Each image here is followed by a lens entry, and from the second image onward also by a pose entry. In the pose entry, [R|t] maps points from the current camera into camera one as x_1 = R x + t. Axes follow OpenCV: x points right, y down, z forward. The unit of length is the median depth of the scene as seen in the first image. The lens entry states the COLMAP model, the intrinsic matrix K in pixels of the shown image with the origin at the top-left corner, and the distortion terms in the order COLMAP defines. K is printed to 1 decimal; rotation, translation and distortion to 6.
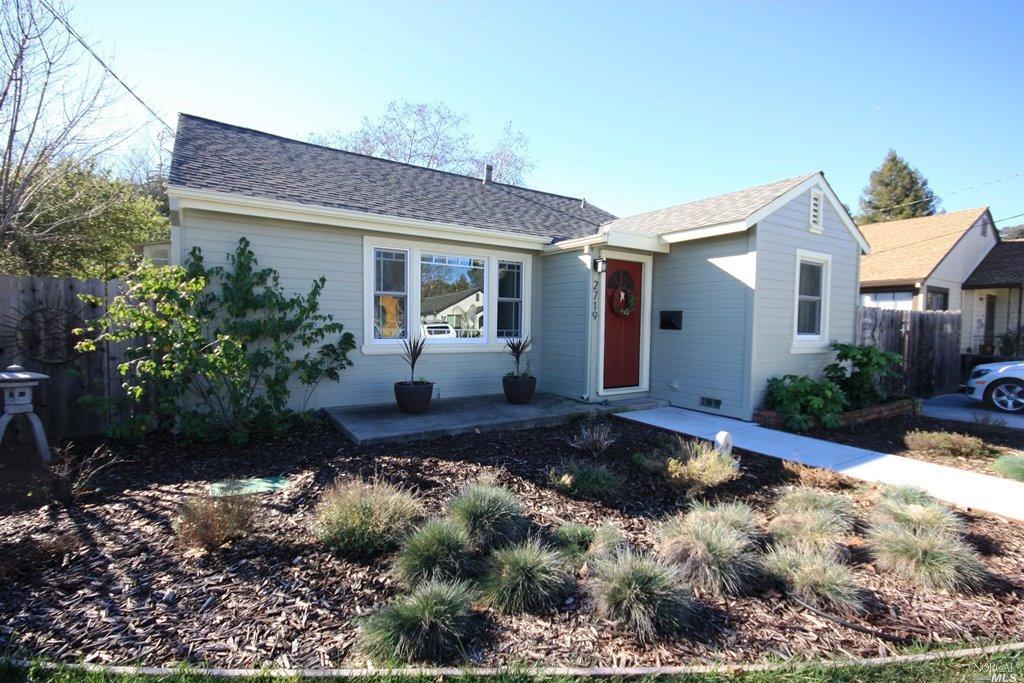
lens RADIAL K [[468.7, 0, 511.0], [0, 468.7, 346.1], [0, 0, 1]] dist [-0.003725, -0.003388]
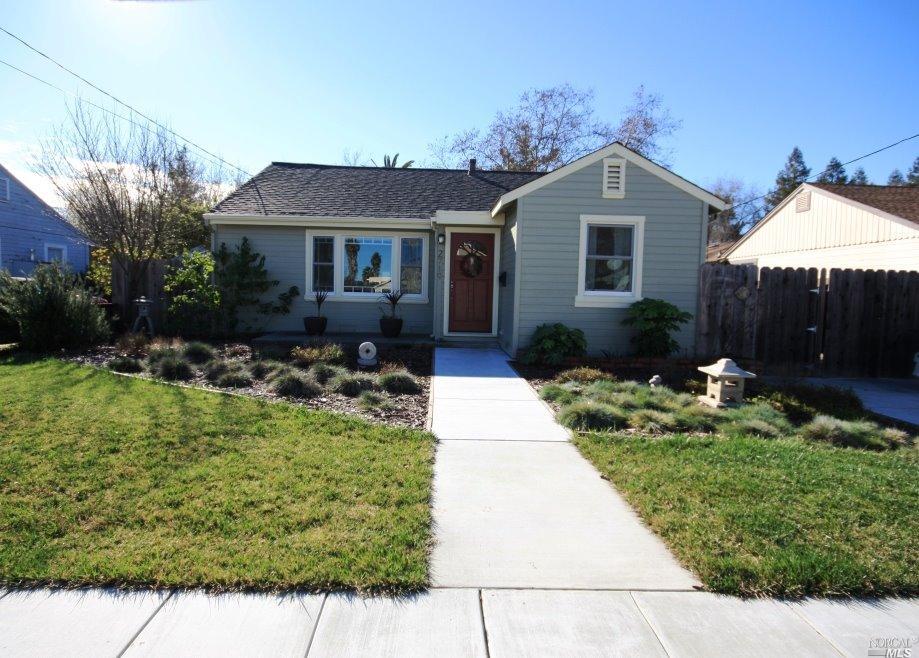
lens RADIAL K [[461.9, 0, 451.7], [0, 461.9, 325.6], [0, 0, 1]] dist [-0.019494, -0.000156]
pose [[0.853309, 0.043193, -0.519613, 0.952175], [-0.034340, 0.999055, 0.026653, 0.043810], [0.520274, -0.004899, 0.853986, -0.130489]]
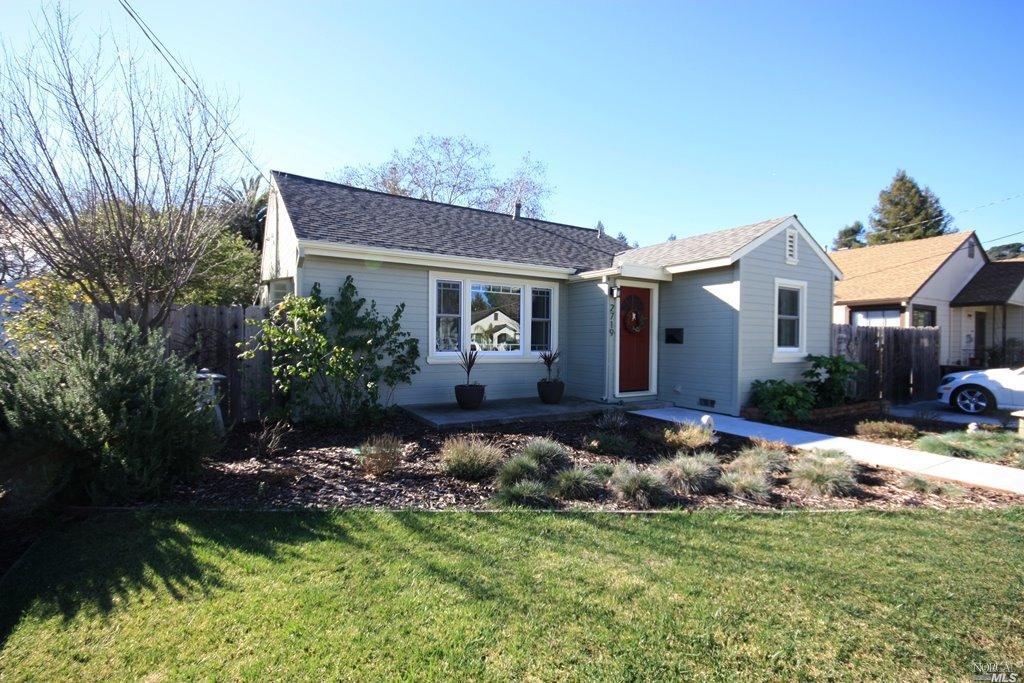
lens RADIAL K [[468.7, 0, 513.5], [0, 468.7, 343.7], [0, 0, 1]] dist [-0.003725, -0.003388]
pose [[0.999653, -0.003726, -0.026089, -0.049204], [0.002599, 0.999067, -0.043100, 0.017991], [0.026225, 0.043018, 0.998730, -0.249175]]
